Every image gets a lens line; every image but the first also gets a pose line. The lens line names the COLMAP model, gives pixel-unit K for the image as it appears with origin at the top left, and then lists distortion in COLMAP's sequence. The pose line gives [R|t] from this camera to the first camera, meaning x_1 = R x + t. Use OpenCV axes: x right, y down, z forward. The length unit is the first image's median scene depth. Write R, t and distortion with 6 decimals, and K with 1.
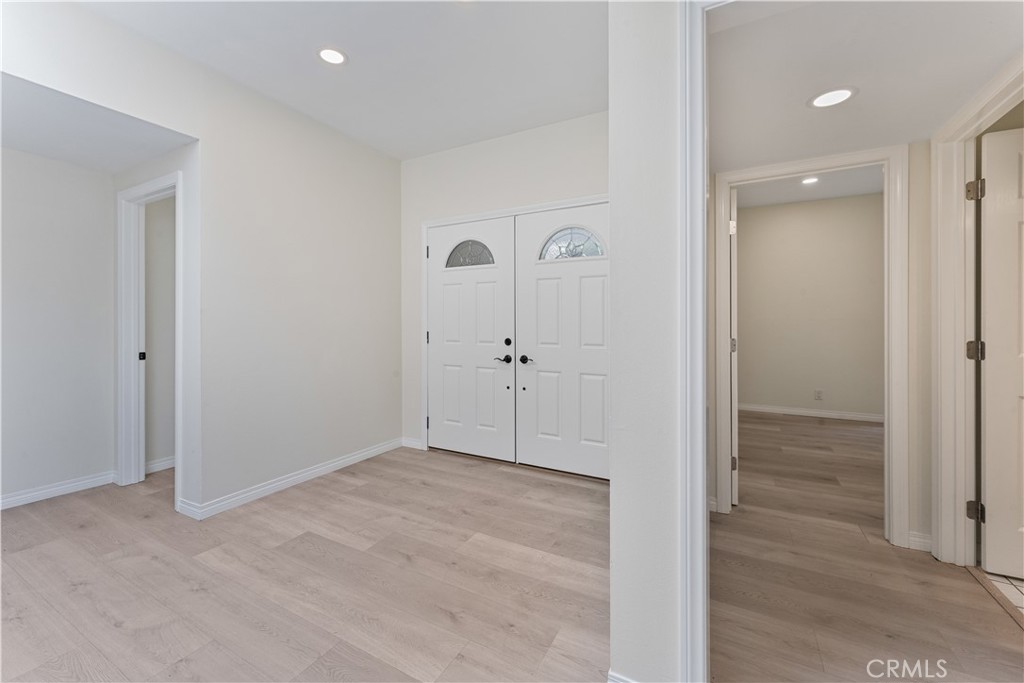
lens RADIAL K [[416.9, 0, 506.9], [0, 416.9, 323.7], [0, 0, 1]] dist [-0.000062, 0.000121]
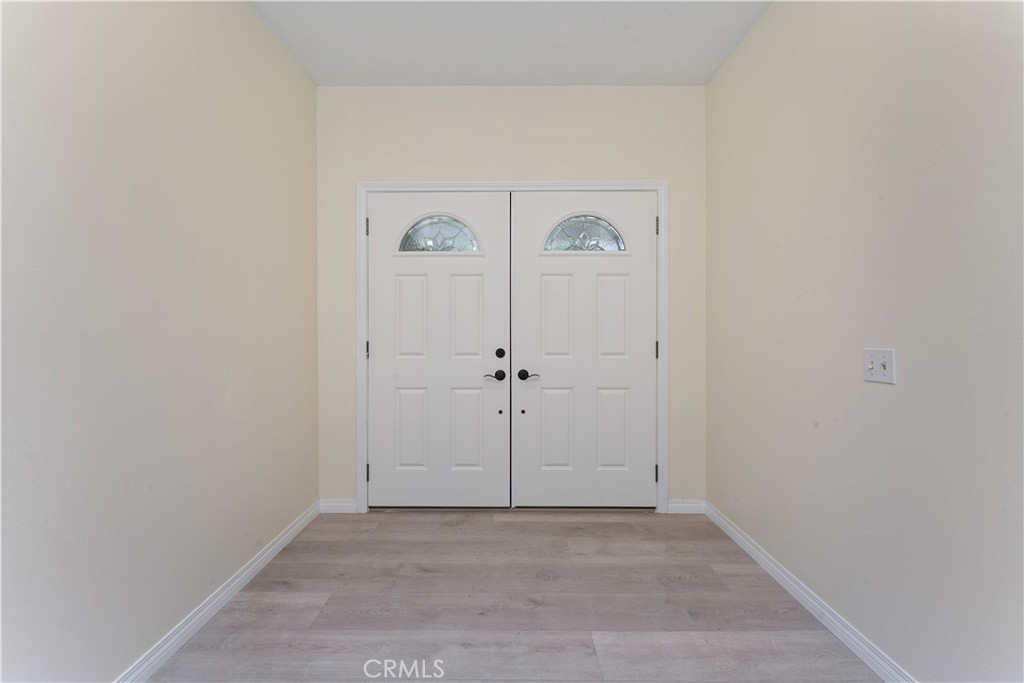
lens RADIAL K [[413.5, 0, 508.4], [0, 413.5, 331.4], [0, 0, 1]] dist [0.000592, 0.000150]
pose [[0.877409, -0.001869, 0.479740, -0.376710], [0.002466, 0.999997, -0.000615, 0.003984], [-0.479737, 0.001723, 0.877410, 0.339188]]
